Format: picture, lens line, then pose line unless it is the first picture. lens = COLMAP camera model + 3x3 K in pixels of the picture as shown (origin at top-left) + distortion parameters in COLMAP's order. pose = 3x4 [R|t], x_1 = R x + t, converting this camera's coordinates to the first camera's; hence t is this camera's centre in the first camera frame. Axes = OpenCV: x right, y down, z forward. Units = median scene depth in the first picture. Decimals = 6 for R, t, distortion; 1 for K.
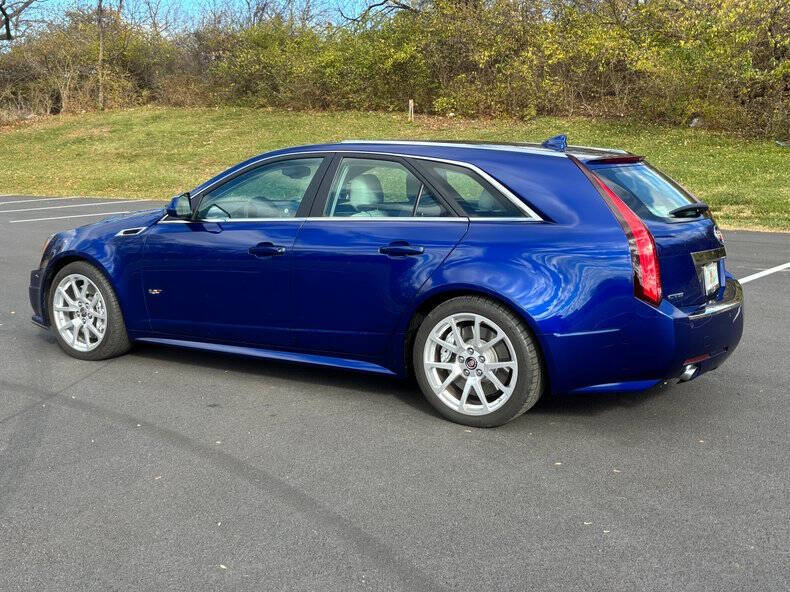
lens RADIAL K [[864.5, 0, 390.3], [0, 864.5, 293.8], [0, 0, 1]] dist [0.015637, 0.000000]
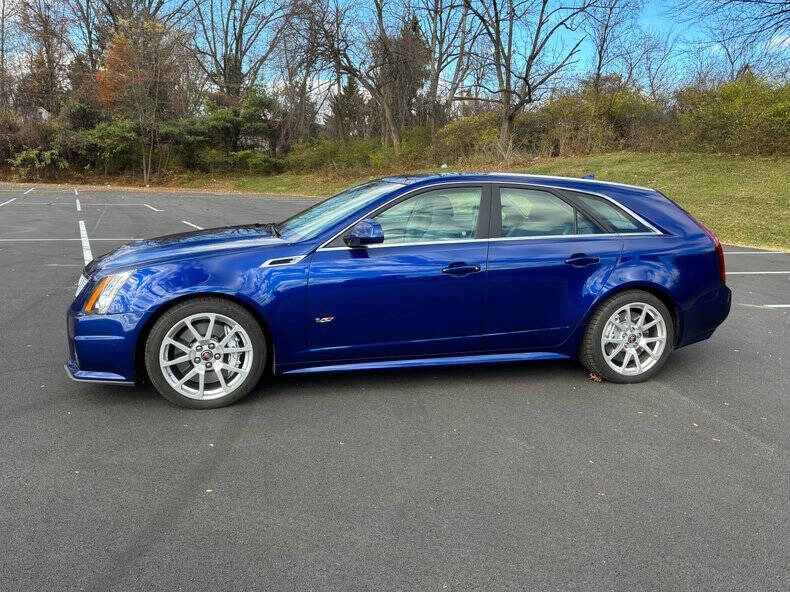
lens RADIAL K [[669.3, 0, 382.4], [0, 669.3, 295.9], [0, 0, 1]] dist [0.019182, -0.007150]
pose [[0.788826, 0.137724, -0.598987, 0.141585], [-0.139482, 0.989257, 0.043769, -0.010227], [0.598580, 0.049022, 0.799561, 0.064259]]
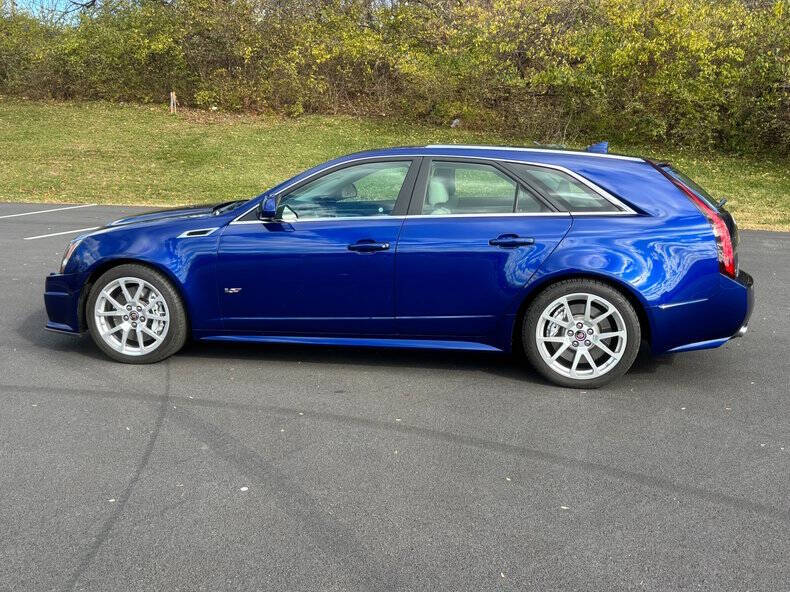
lens RADIAL K [[867.9, 0, 385.7], [0, 867.9, 280.7], [0, 0, 1]] dist [0.007513, 0.000000]
pose [[0.941704, -0.043085, 0.333672, -0.146068], [0.045300, 0.998973, 0.001143, -0.002230], [-0.333378, 0.014039, 0.942689, -0.009864]]
